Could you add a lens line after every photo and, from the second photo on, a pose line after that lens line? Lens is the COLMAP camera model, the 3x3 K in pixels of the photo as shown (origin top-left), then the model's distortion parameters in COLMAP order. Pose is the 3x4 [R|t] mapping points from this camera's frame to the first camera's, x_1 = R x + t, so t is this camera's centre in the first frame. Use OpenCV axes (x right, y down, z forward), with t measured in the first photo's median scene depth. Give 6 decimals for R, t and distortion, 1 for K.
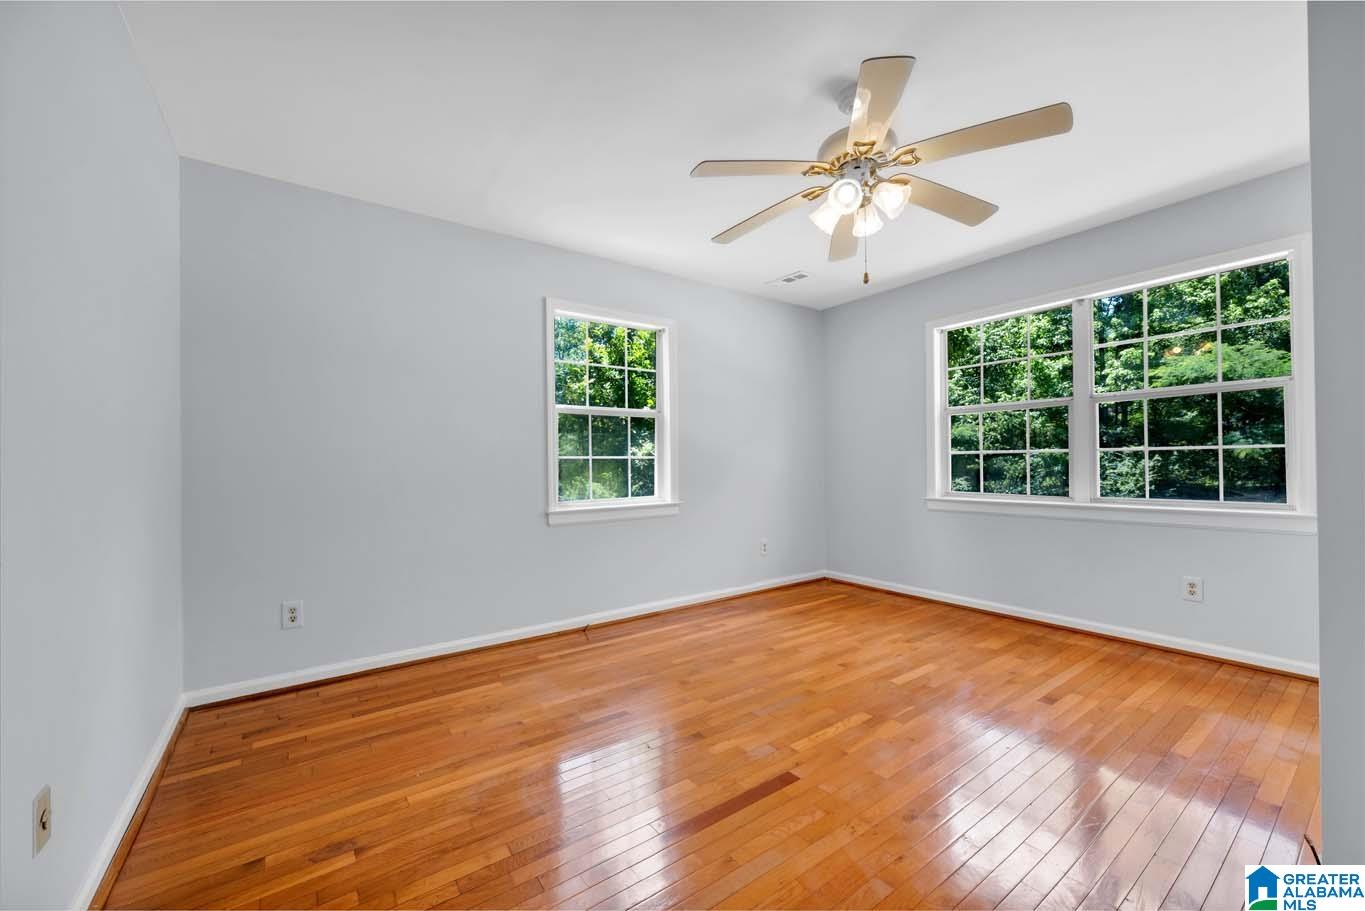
lens RADIAL K [[541.5, 0, 685.3], [0, 541.5, 458.1], [0, 0, 1]] dist [0.002364, 0.000588]
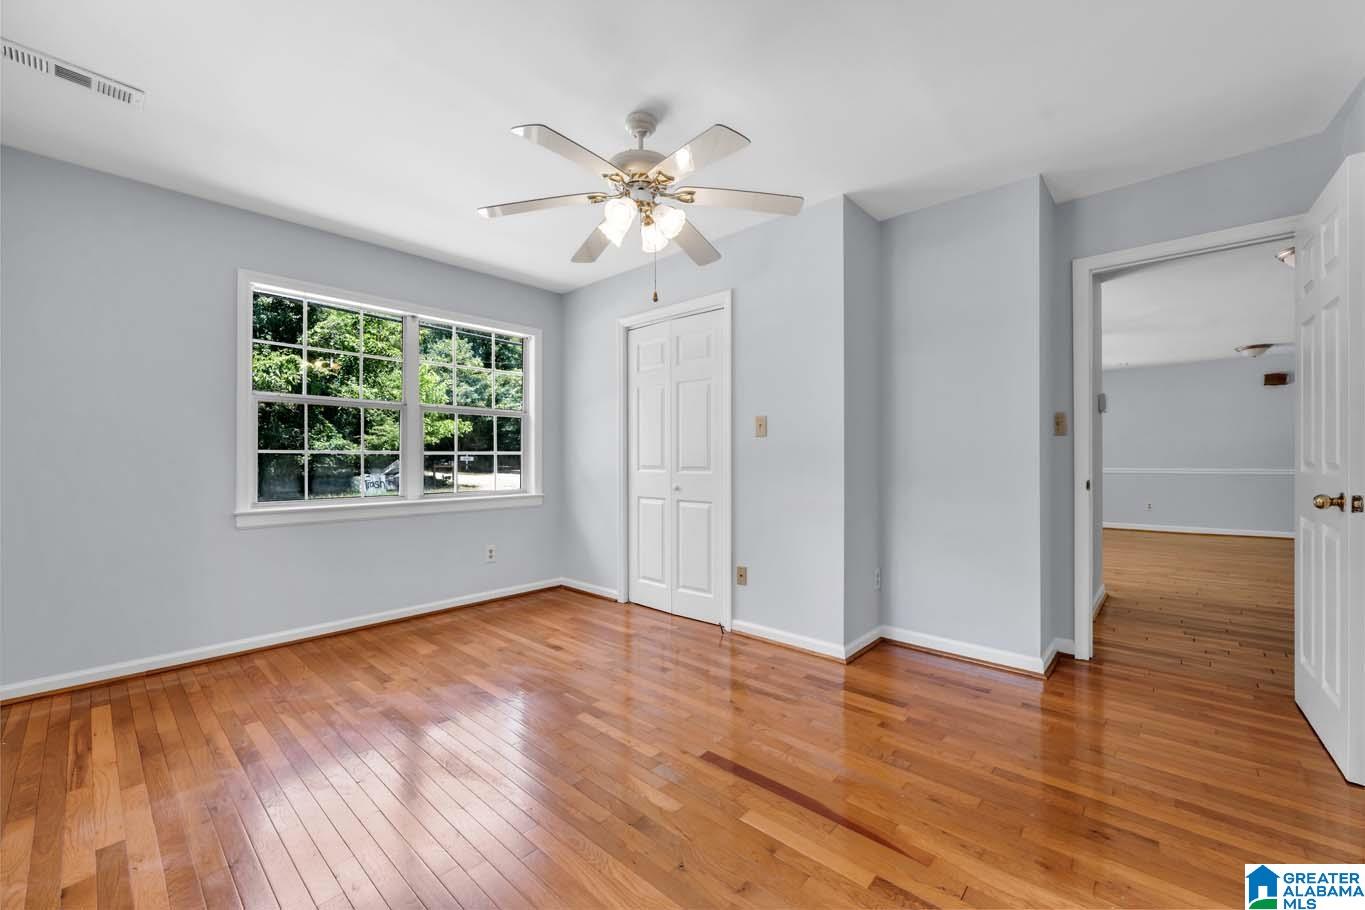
lens RADIAL K [[541.5, 0, 678.7], [0, 541.5, 461.6], [0, 0, 1]] dist [0.002364, 0.000588]
pose [[-0.195712, 0.009786, 0.980613, -0.478254], [-0.002356, 0.999943, -0.010449, 0.014895], [-0.980659, -0.004355, -0.195678, 0.723793]]
